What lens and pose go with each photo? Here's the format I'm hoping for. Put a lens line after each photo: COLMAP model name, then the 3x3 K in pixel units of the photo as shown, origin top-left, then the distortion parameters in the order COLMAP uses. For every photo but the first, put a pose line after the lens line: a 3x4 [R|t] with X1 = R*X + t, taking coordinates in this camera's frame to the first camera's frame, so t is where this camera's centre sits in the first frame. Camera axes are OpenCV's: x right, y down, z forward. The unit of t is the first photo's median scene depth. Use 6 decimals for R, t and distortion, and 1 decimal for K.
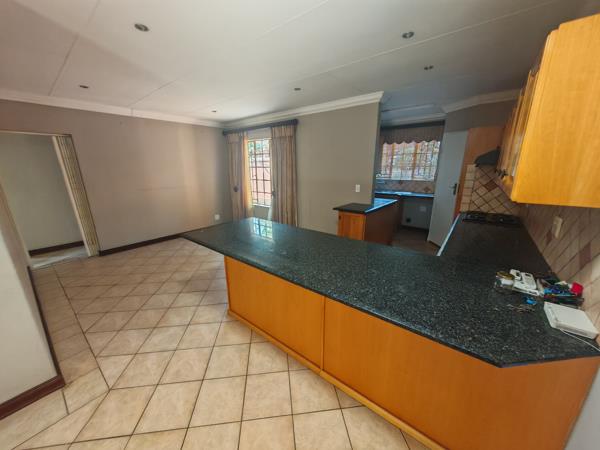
lens RADIAL K [[224.3, 0, 299.2], [0, 224.3, 226.9], [0, 0, 1]] dist [-0.000669, -0.000248]
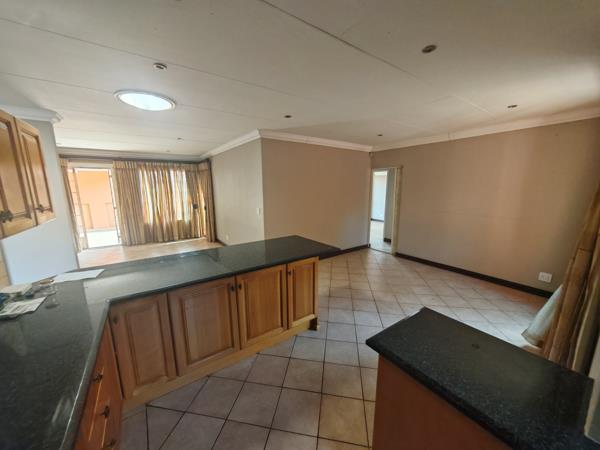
lens RADIAL K [[224.3, 0, 299.2], [0, 224.3, 226.9], [0, 0, 1]] dist [-0.000669, -0.000248]
pose [[-0.271832, 0.172949, -0.946676, 0.476638], [-0.246816, 0.938285, 0.242287, -0.210477], [0.930156, 0.299516, -0.212369, 0.722569]]
